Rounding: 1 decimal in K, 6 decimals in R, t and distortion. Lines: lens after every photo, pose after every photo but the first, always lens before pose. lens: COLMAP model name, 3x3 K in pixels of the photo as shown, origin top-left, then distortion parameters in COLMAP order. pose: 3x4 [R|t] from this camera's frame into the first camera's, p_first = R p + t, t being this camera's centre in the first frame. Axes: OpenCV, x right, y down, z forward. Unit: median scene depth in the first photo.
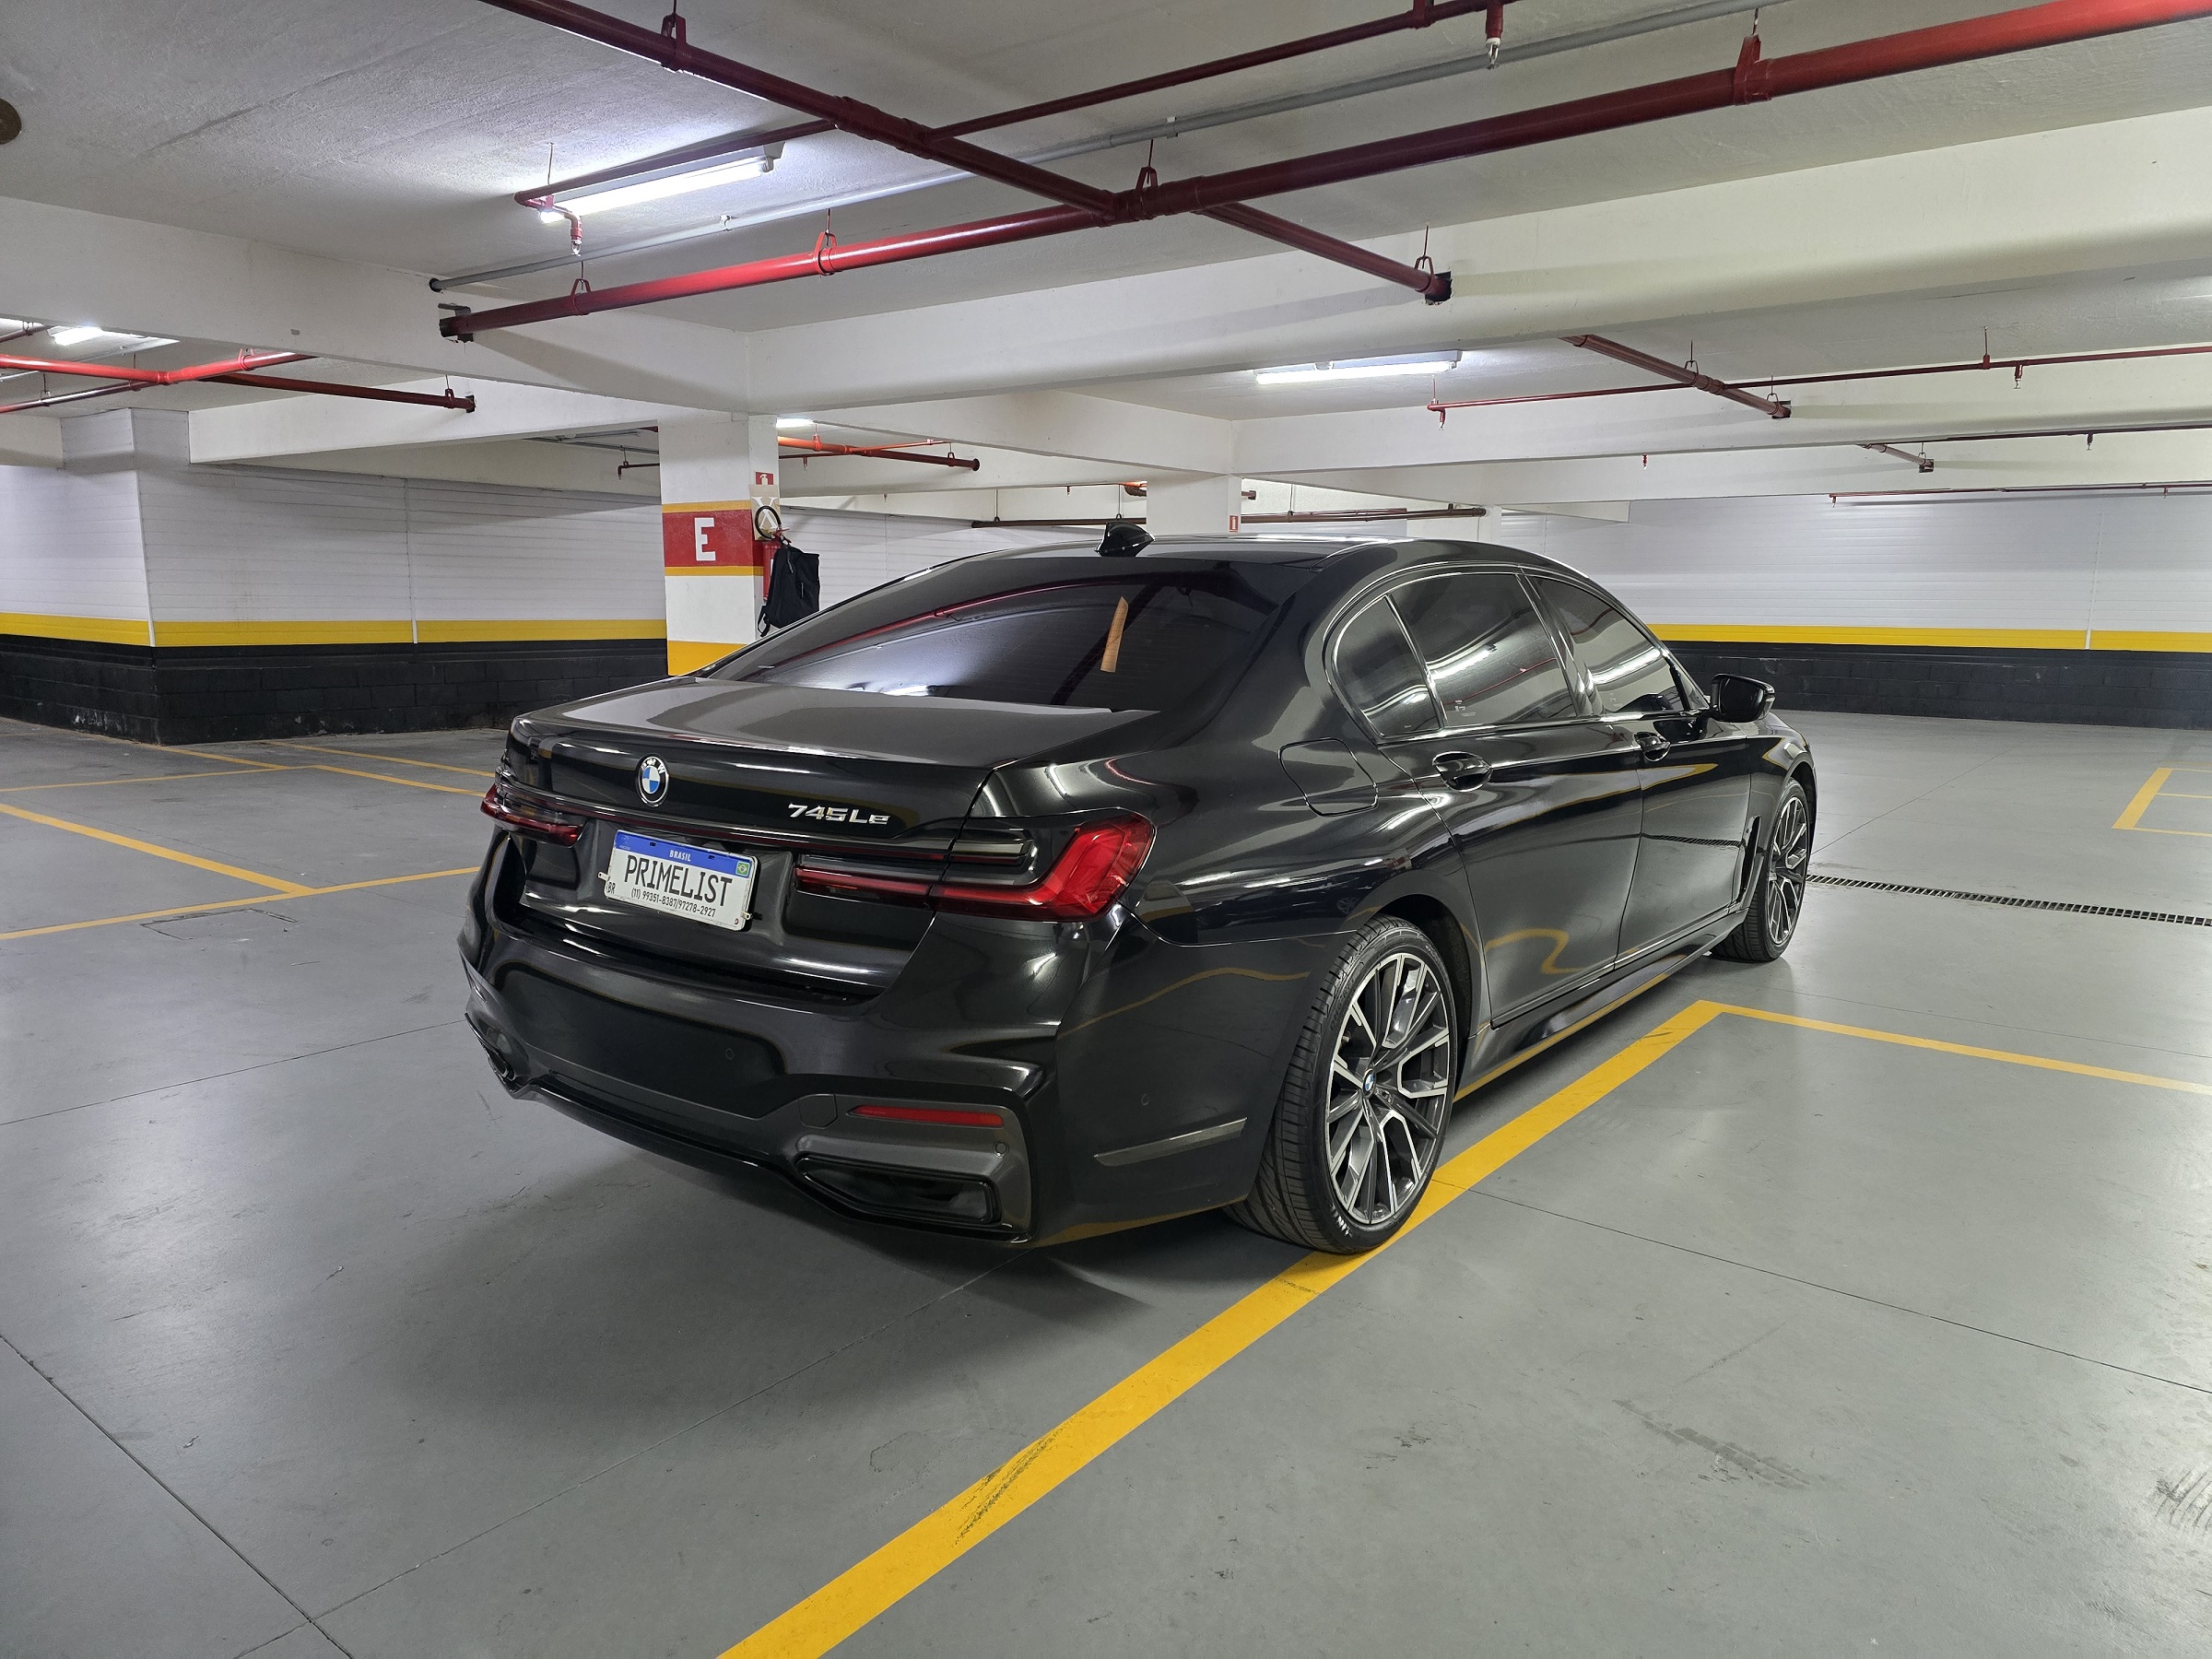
lens RADIAL K [[1433.0, 0, 1099.7], [0, 1433.0, 878.2], [0, 0, 1]] dist [0.075333, -0.052264]
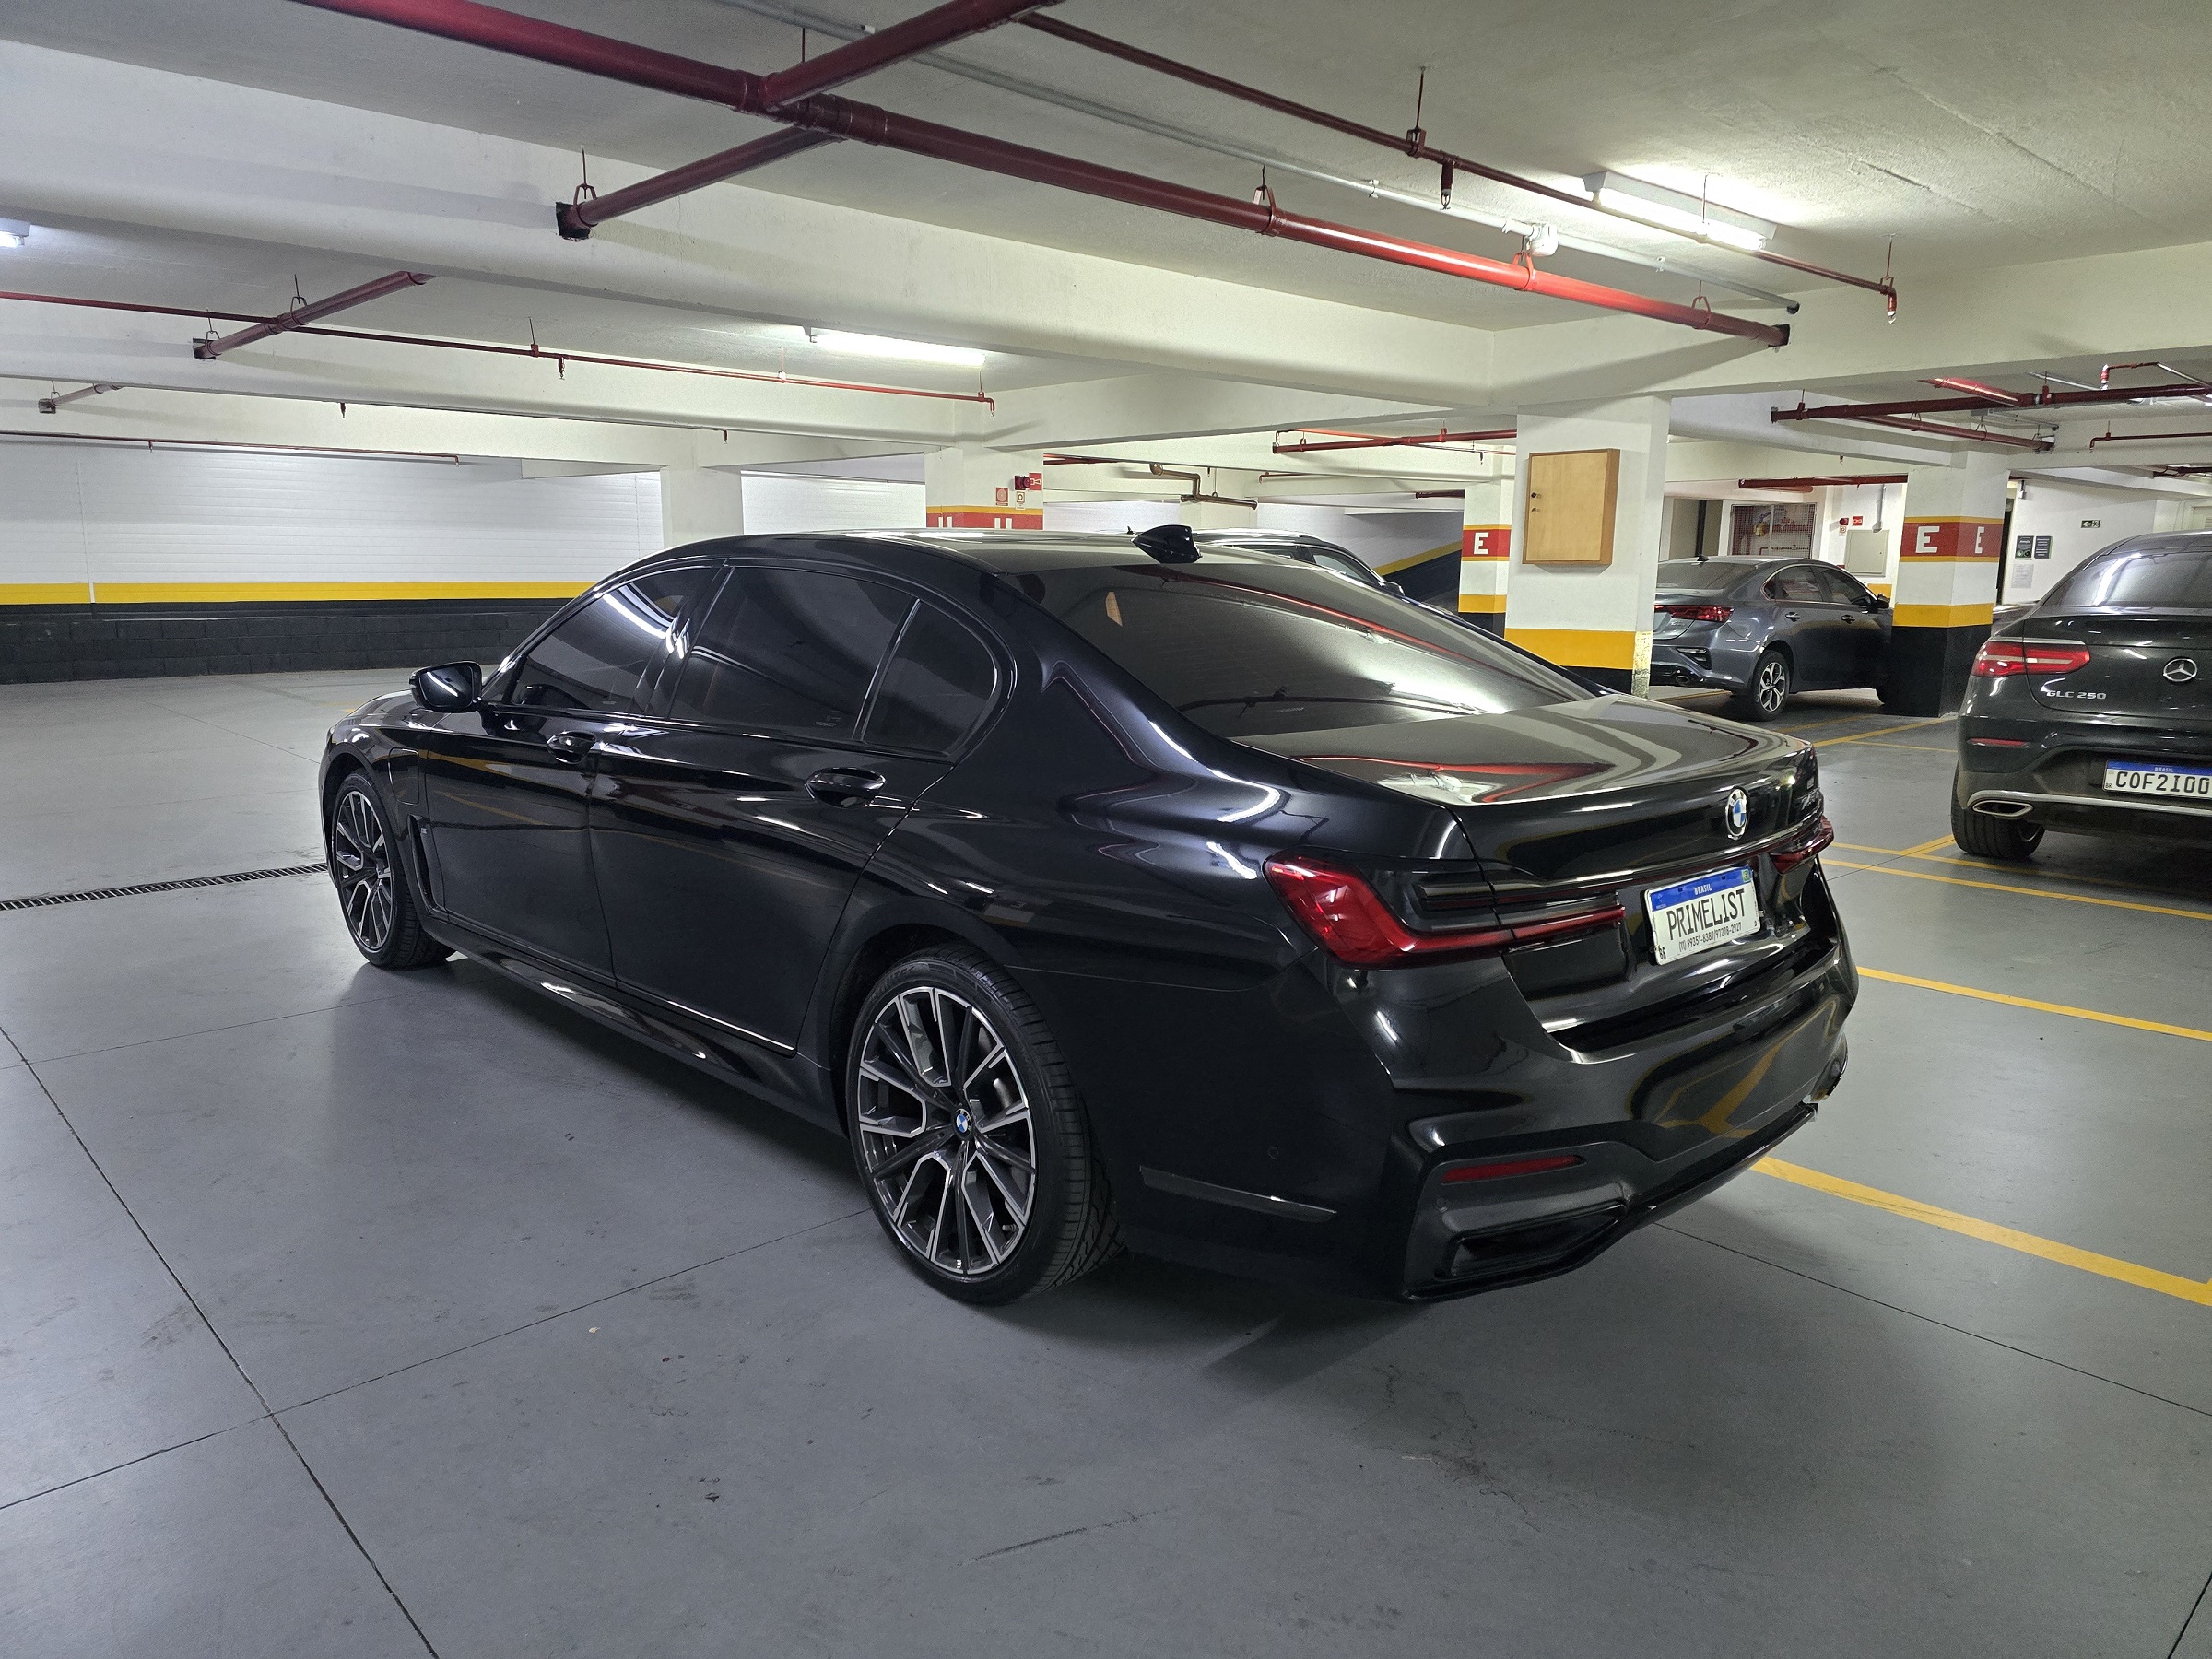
lens RADIAL K [[1495.0, 0, 1091.2], [0, 1495.0, 830.9], [0, 0, 1]] dist [0.073797, -0.087661]
pose [[0.154390, -0.187561, 0.970043, -1.138814], [0.183828, 0.970125, 0.158319, -0.247428], [-0.970758, 0.153878, 0.184257, 1.031372]]
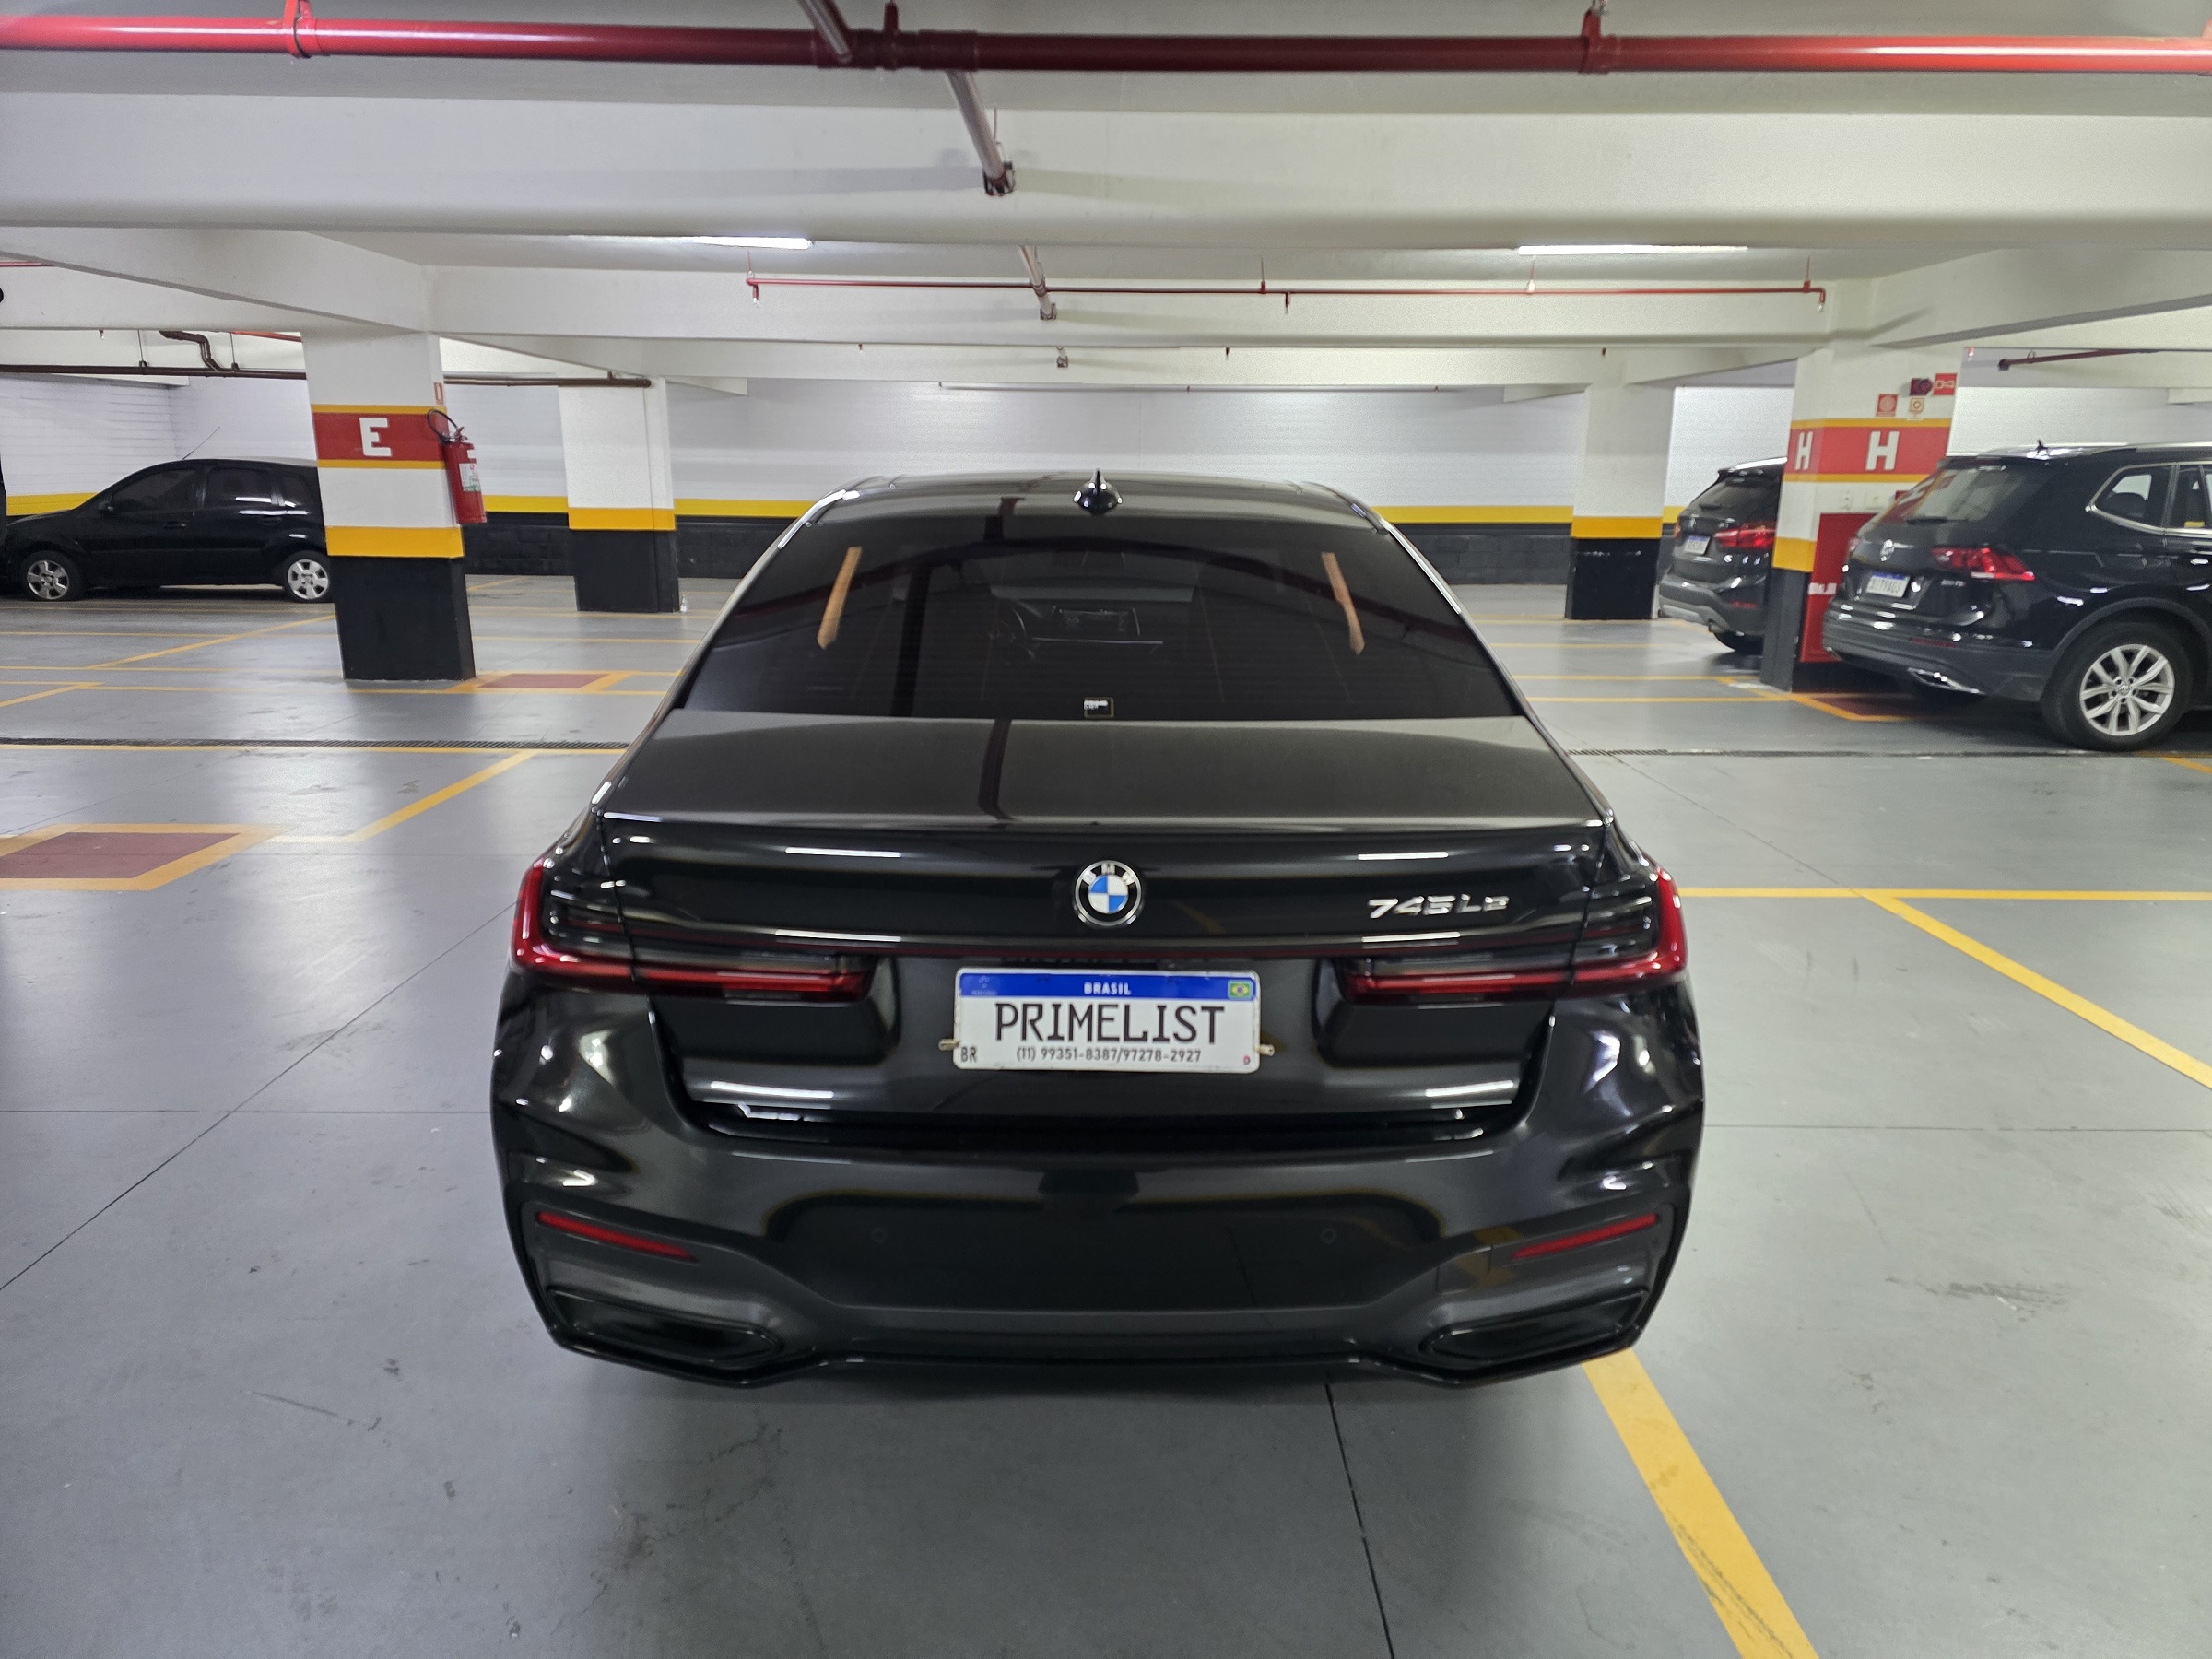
lens RADIAL K [[1433.0, 0, 1099.7], [0, 1433.0, 878.2], [0, 0, 1]] dist [0.075333, -0.052264]
pose [[0.781786, -0.177944, 0.597617, -0.612662], [0.122504, 0.983569, 0.132608, -0.142781], [-0.611394, -0.030461, 0.790740, 0.370062]]
